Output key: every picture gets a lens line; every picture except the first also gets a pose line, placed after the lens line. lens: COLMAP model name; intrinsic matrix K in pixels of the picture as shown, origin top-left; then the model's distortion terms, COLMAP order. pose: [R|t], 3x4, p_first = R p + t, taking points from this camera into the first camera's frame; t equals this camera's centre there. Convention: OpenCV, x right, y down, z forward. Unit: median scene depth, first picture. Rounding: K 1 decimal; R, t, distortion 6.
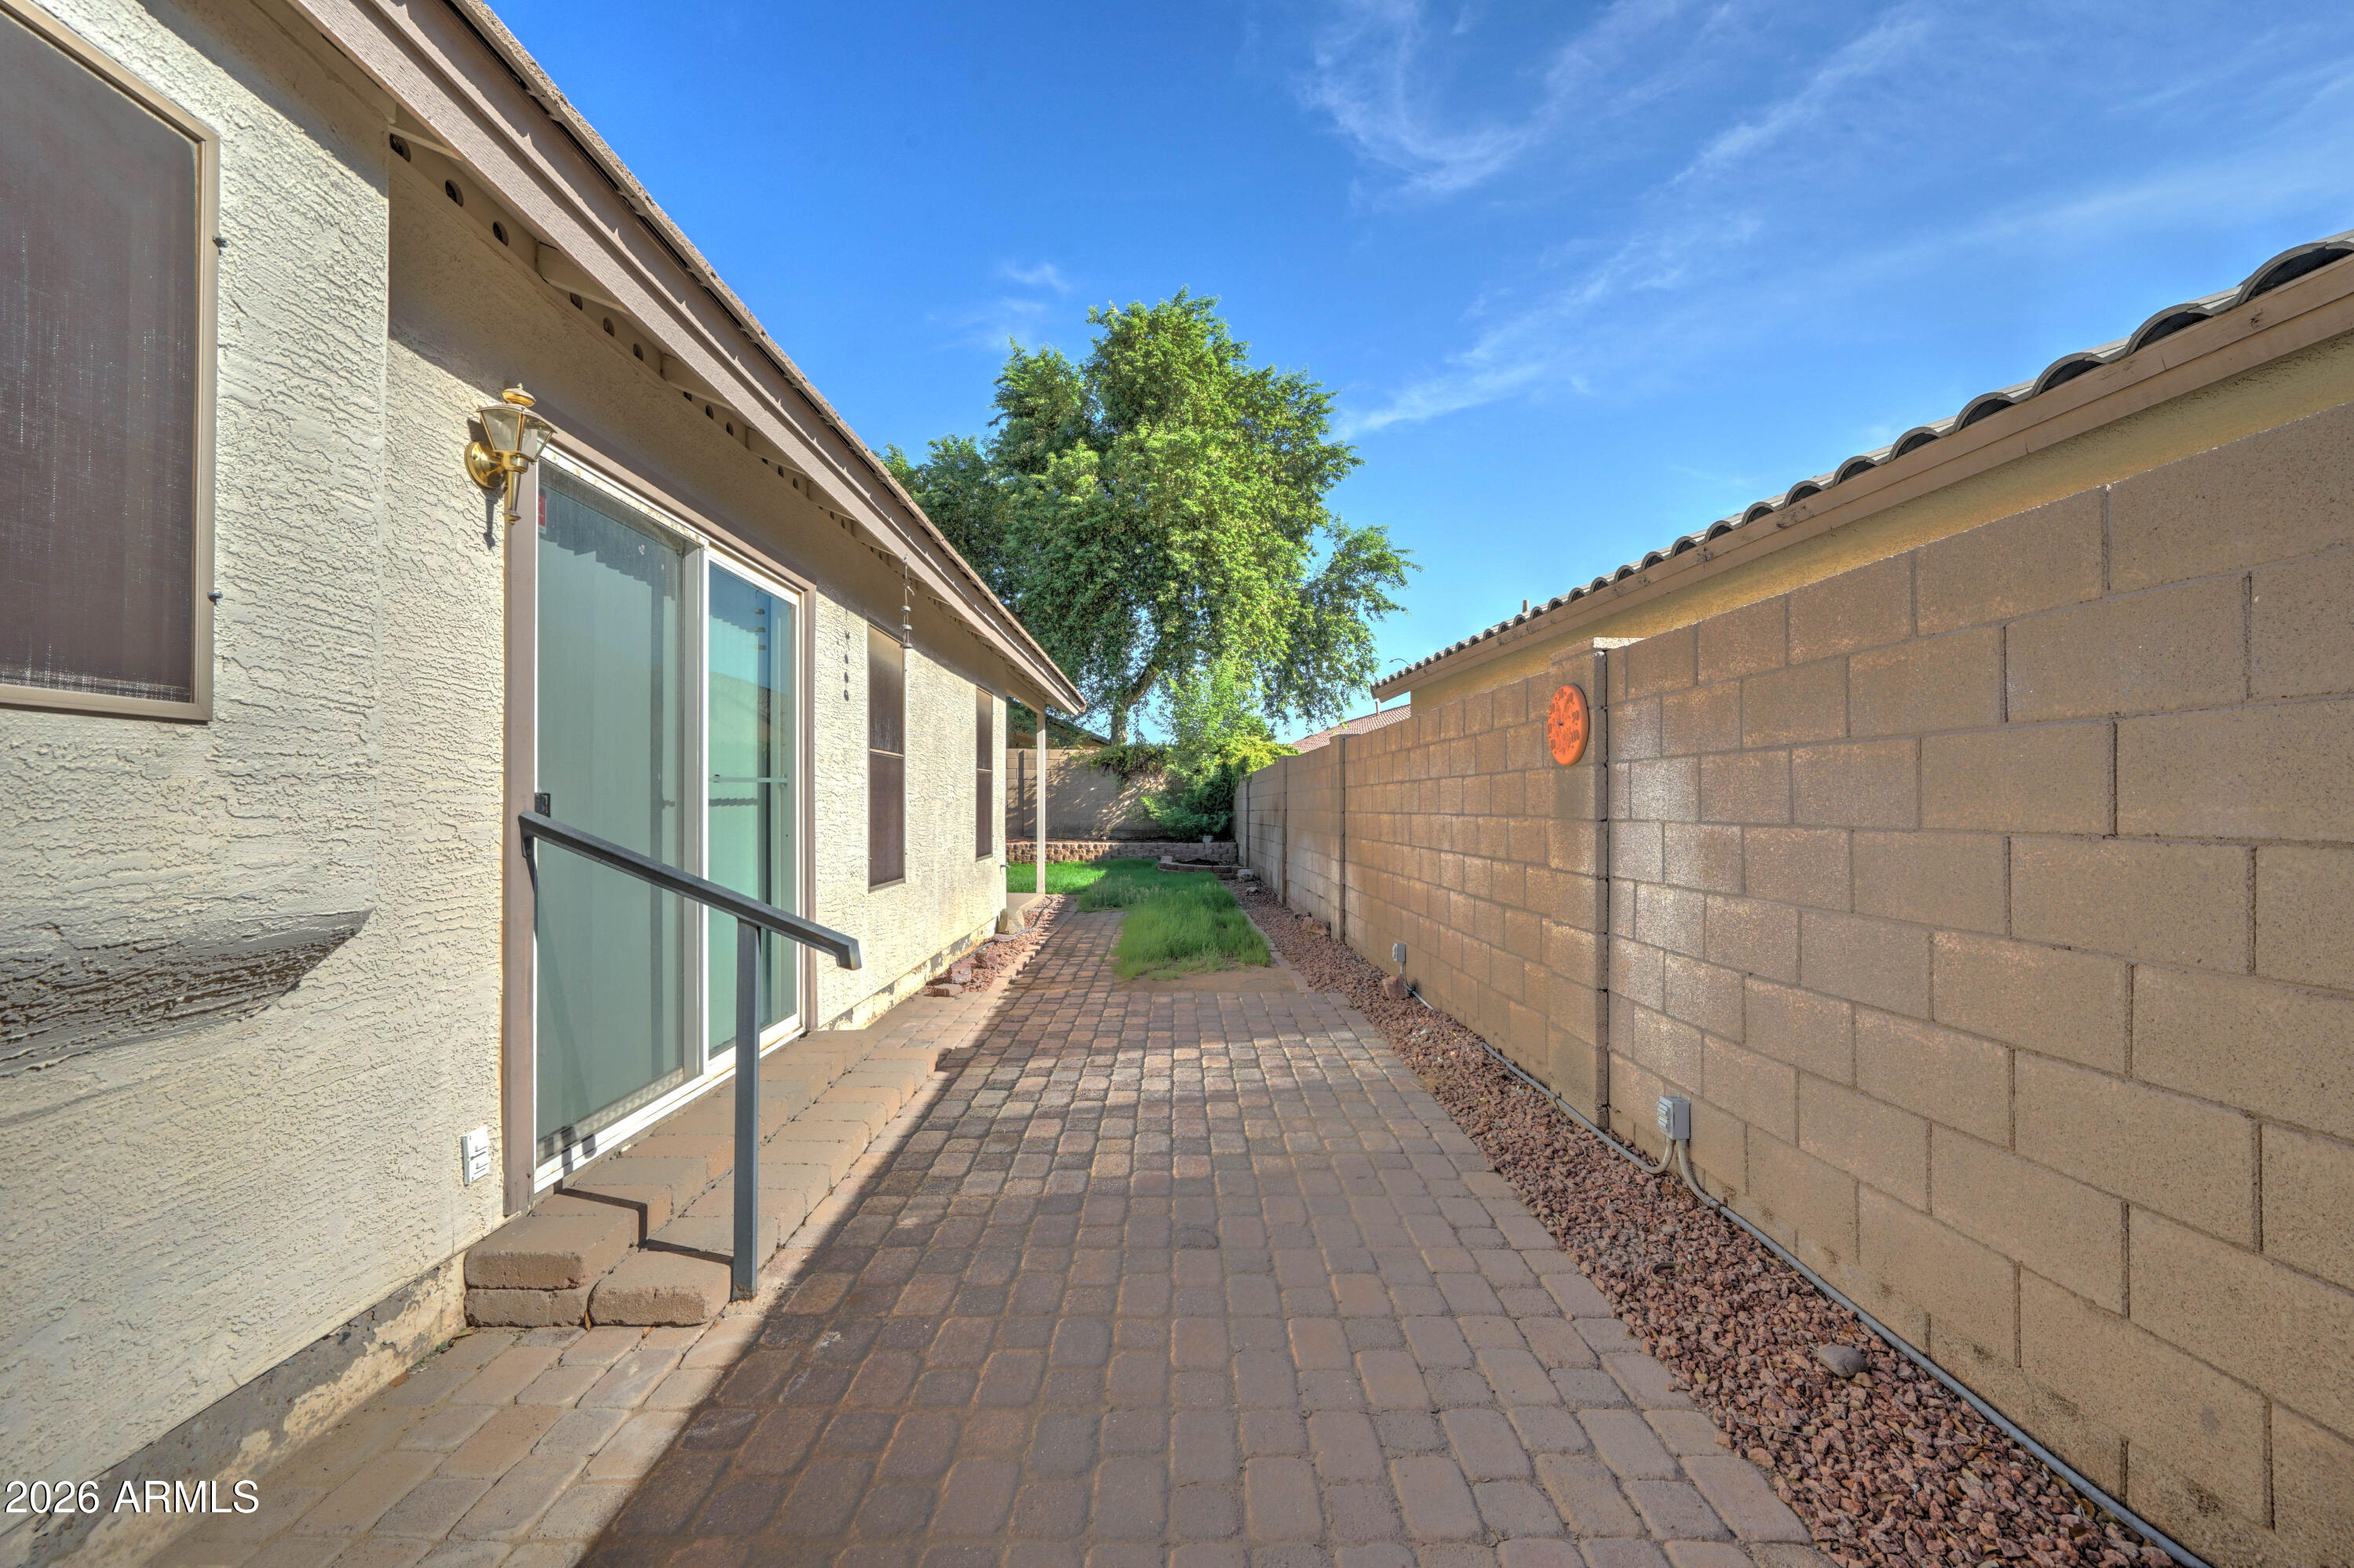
lens RADIAL K [[931.0, 0, 1178.0], [0, 931.0, 789.4], [0, 0, 1]] dist [0.001832, -0.000499]
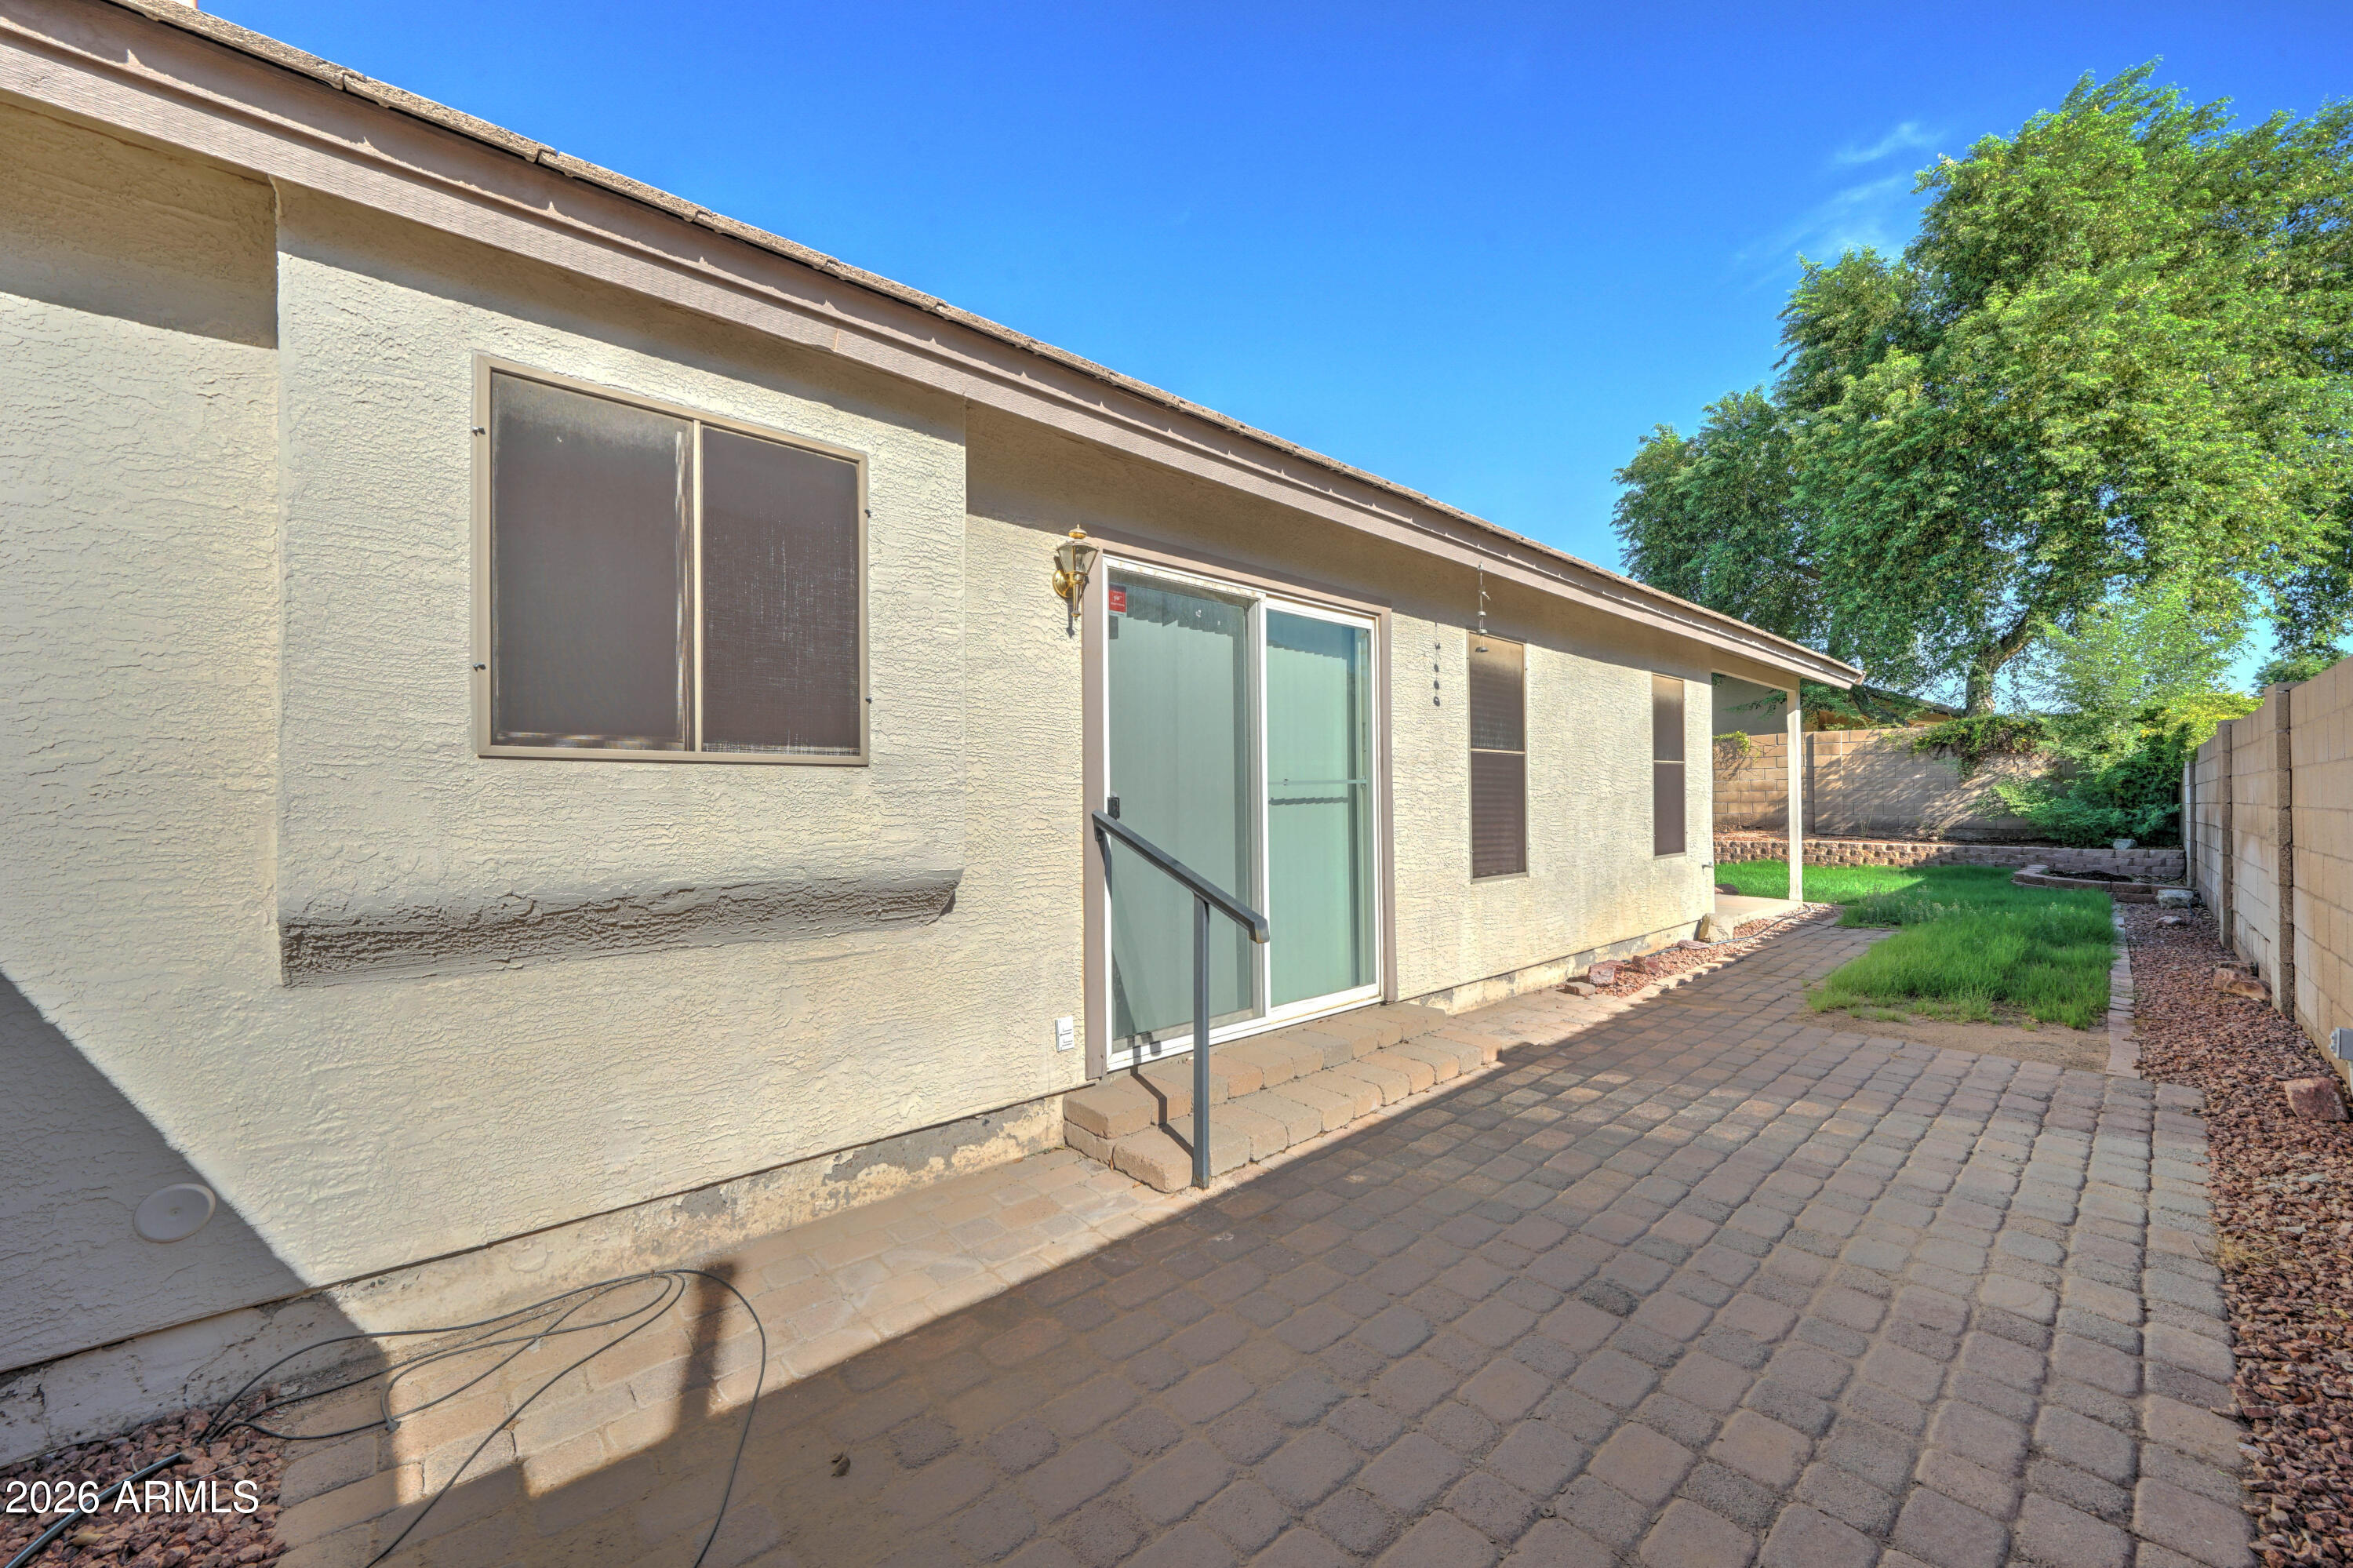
lens RADIAL K [[878.9, 0, 1174.7], [0, 878.9, 789.2], [0, 0, 1]] dist [-0.002261, 0.000192]
pose [[0.660327, -0.012612, -0.750872, 0.273142], [0.018619, 0.999827, -0.000419, -0.004212], [0.750747, -0.013704, 0.660447, 0.108959]]
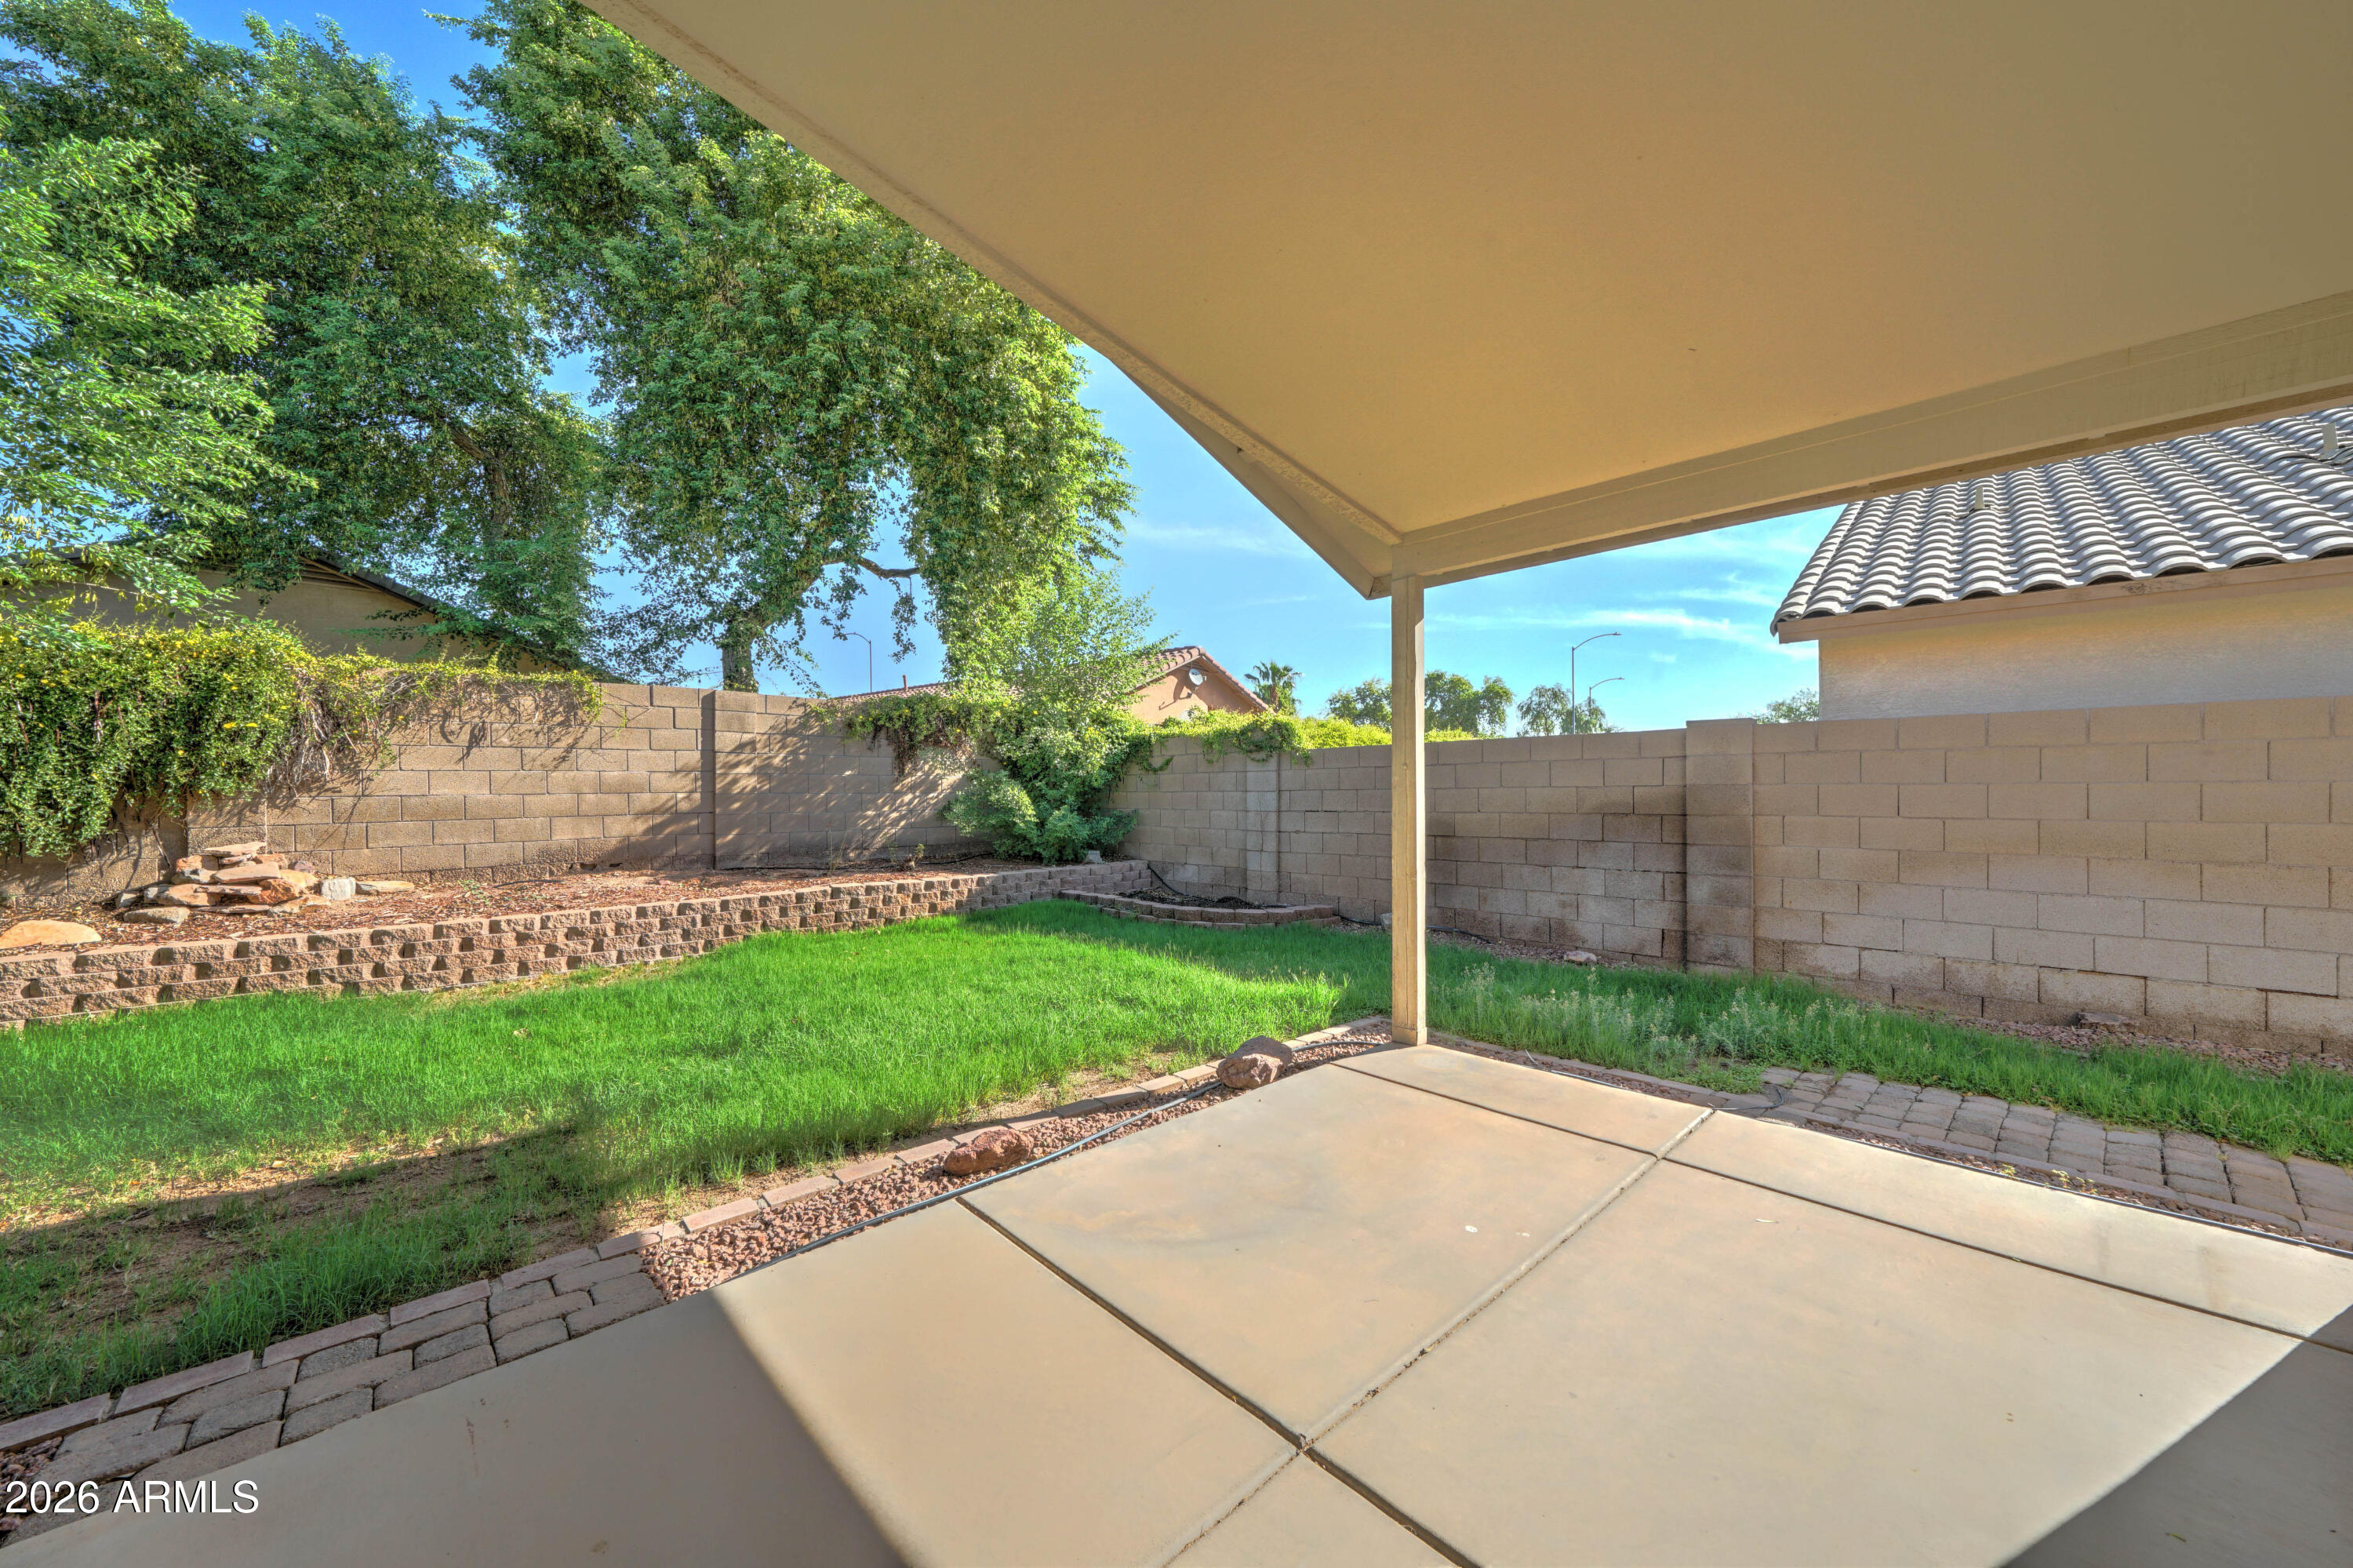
lens RADIAL K [[878.9, 0, 1172.7], [0, 878.9, 782.1], [0, 0, 1]] dist [-0.002261, 0.000192]
pose [[0.746571, 0.005819, 0.665280, -1.511789], [-0.007226, 0.999974, -0.000637, 0.020996], [-0.665266, -0.004331, 0.746594, 2.577366]]
